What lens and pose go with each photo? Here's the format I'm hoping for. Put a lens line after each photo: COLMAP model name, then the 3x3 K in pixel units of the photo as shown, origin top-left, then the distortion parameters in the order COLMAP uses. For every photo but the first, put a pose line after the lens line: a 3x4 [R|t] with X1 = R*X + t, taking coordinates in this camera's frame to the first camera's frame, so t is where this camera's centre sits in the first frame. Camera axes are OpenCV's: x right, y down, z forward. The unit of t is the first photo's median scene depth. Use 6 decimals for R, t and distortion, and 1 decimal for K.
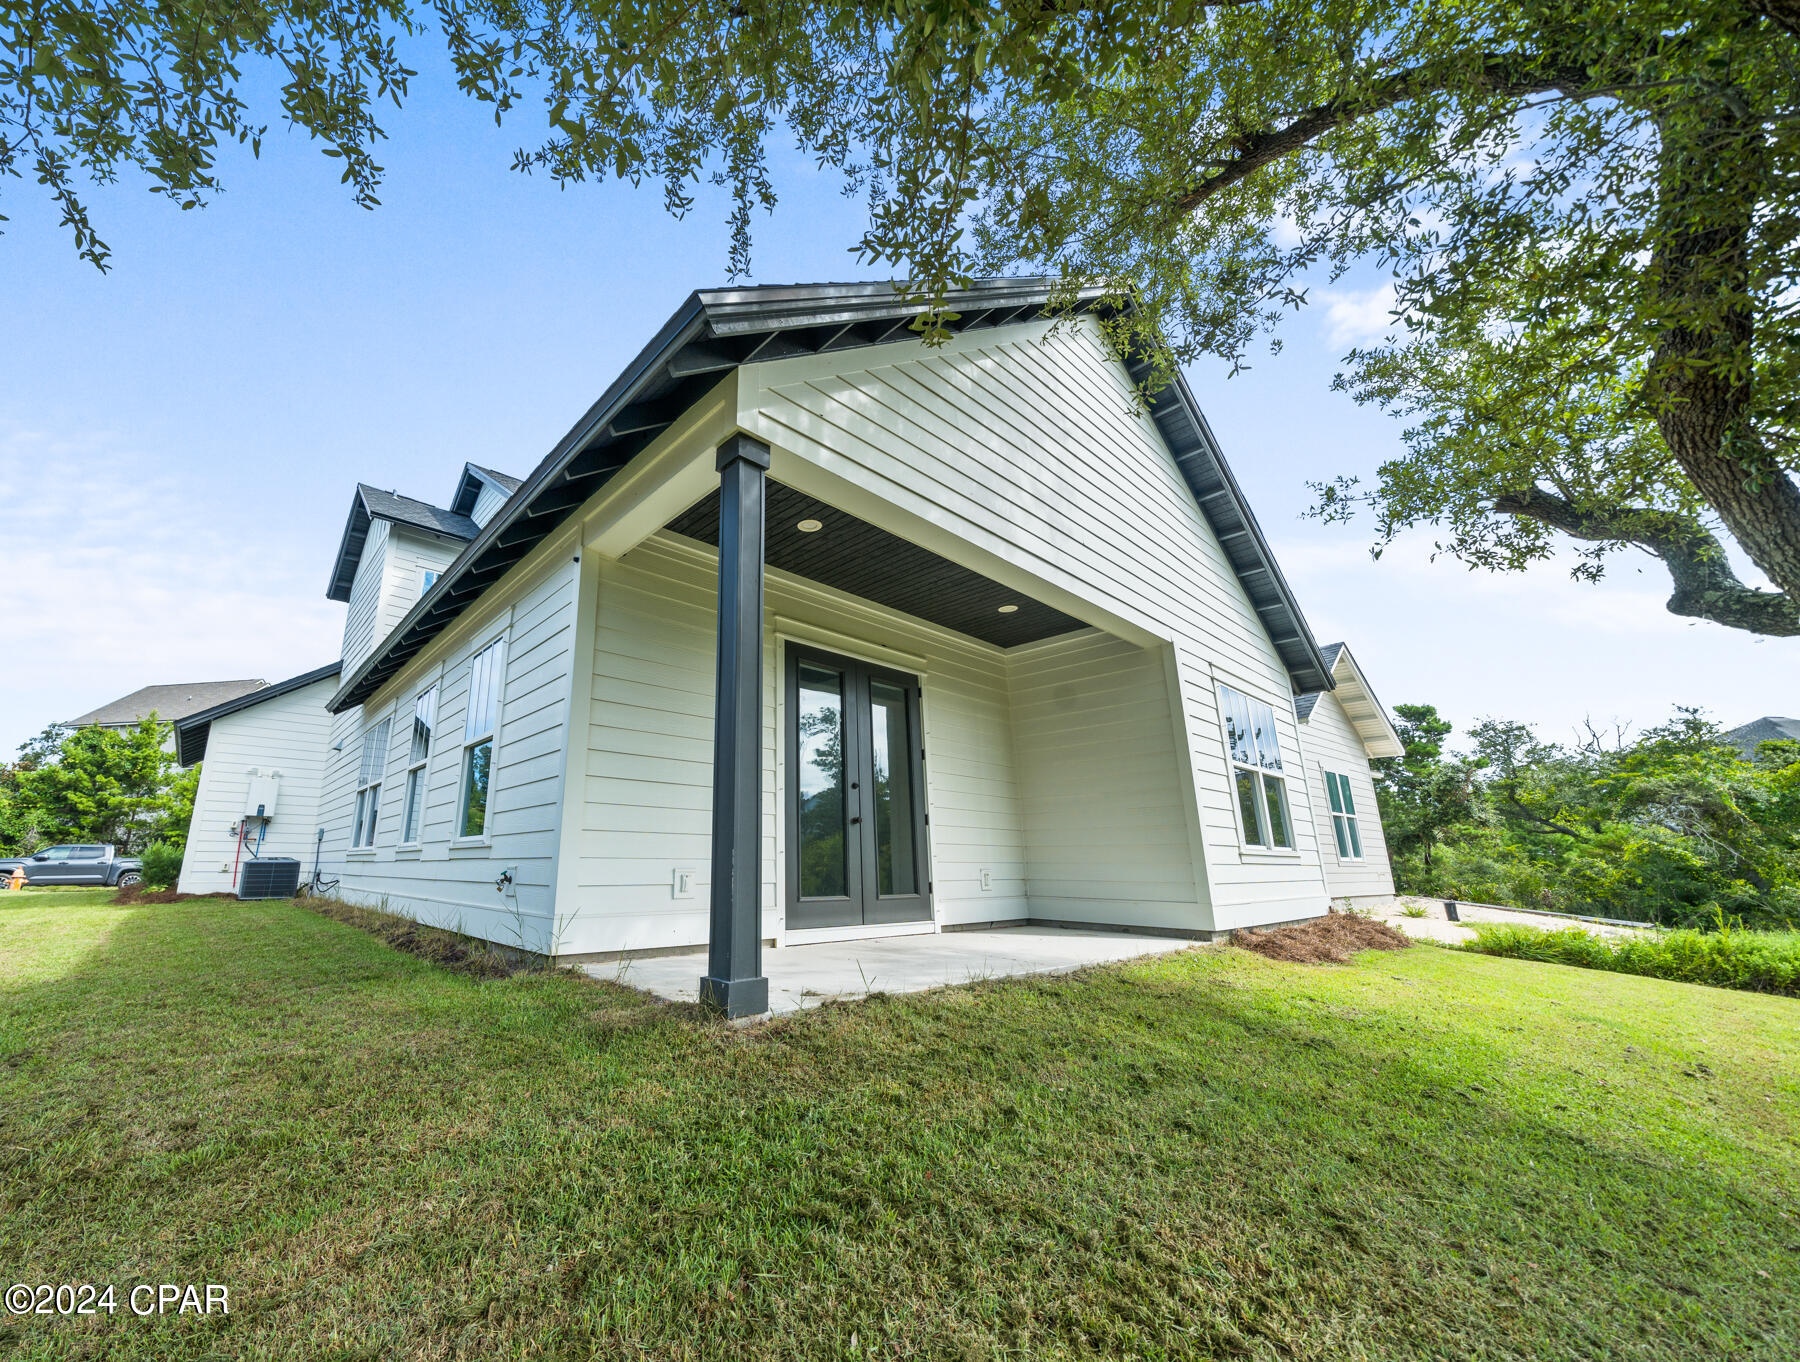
lens RADIAL K [[701.4, 0, 791.8], [0, 701.4, 677.8], [0, 0, 1]] dist [-0.001336, -0.000453]
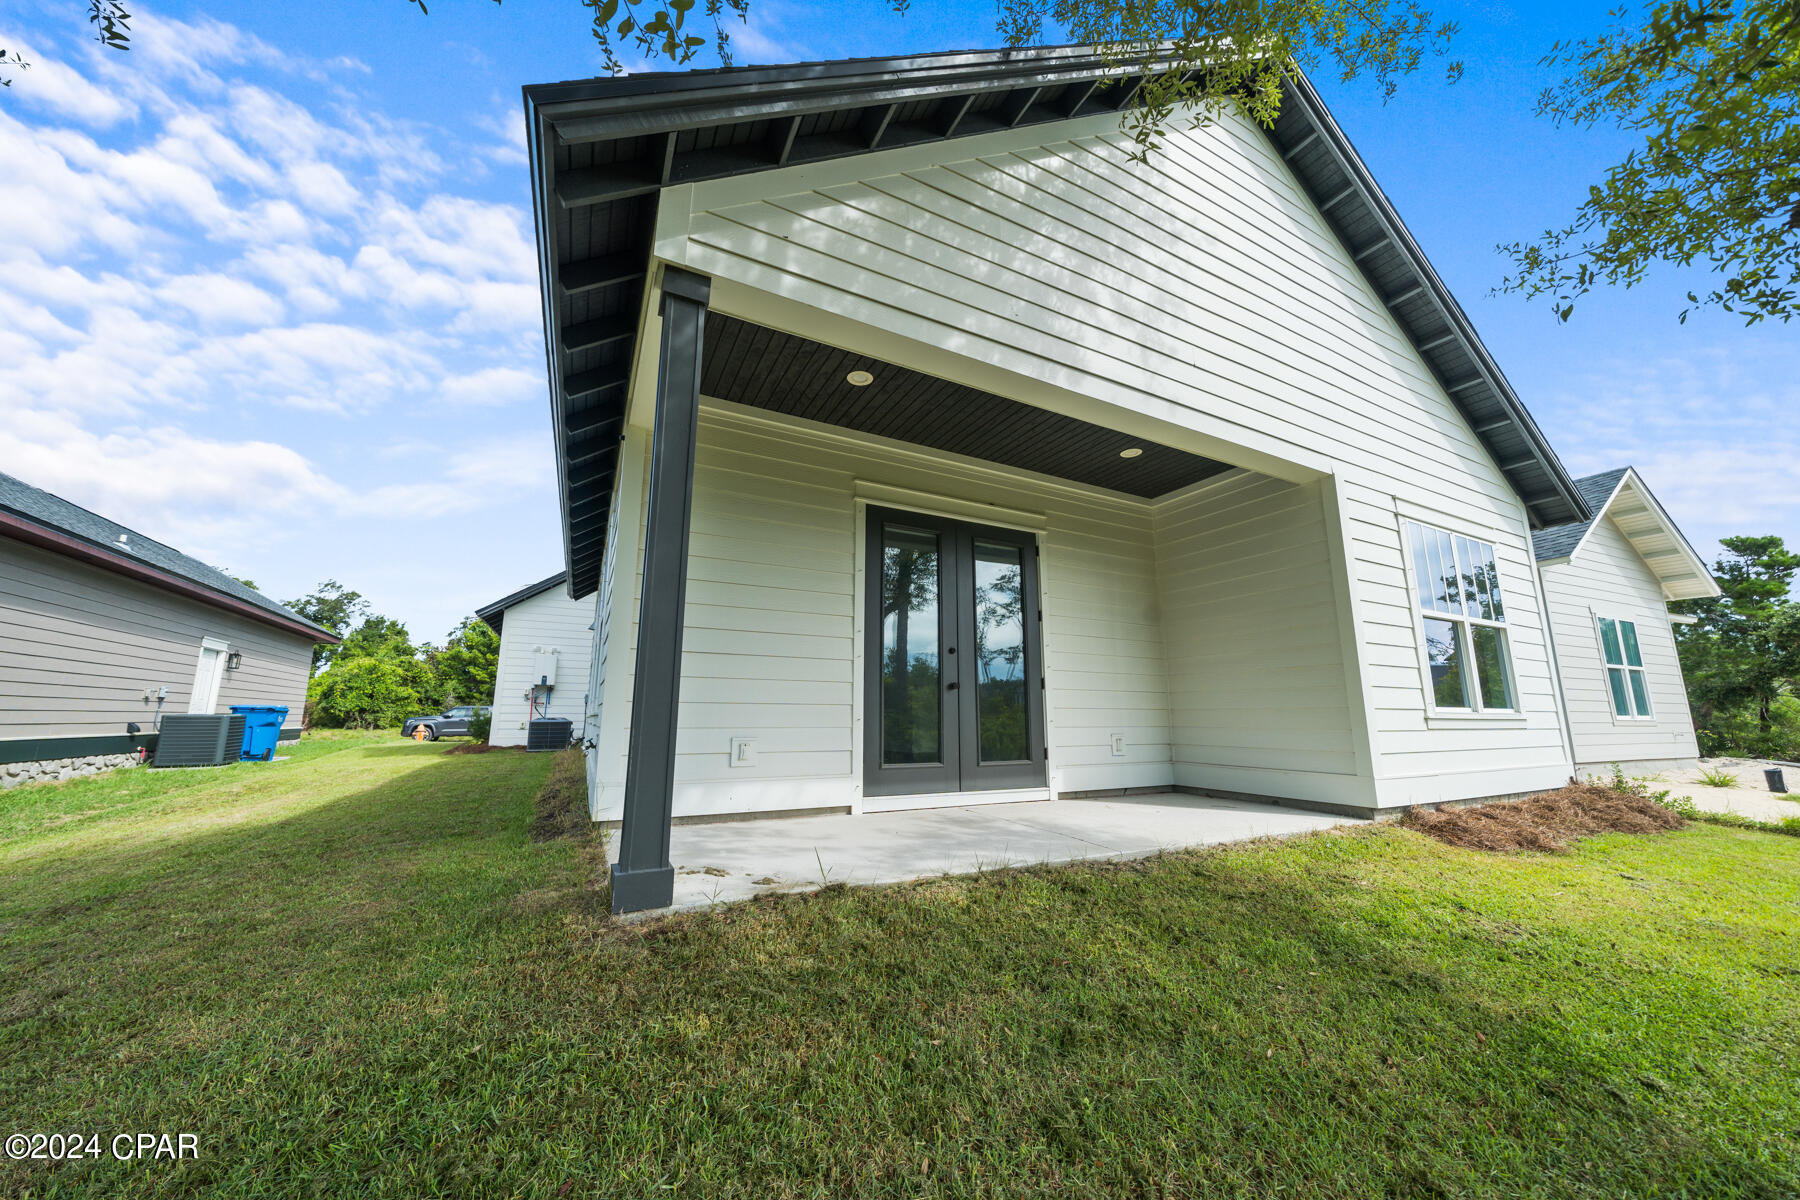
lens RADIAL K [[624.0, 0, 900.0], [0, 624.0, 600.0], [0, 0, 1]] dist [-0.004091, 0.000219]
pose [[0.973568, -0.042524, -0.224406, 0.188656], [0.058801, 0.996062, 0.066354, 0.019971], [0.220700, -0.077796, 0.972234, 0.131992]]
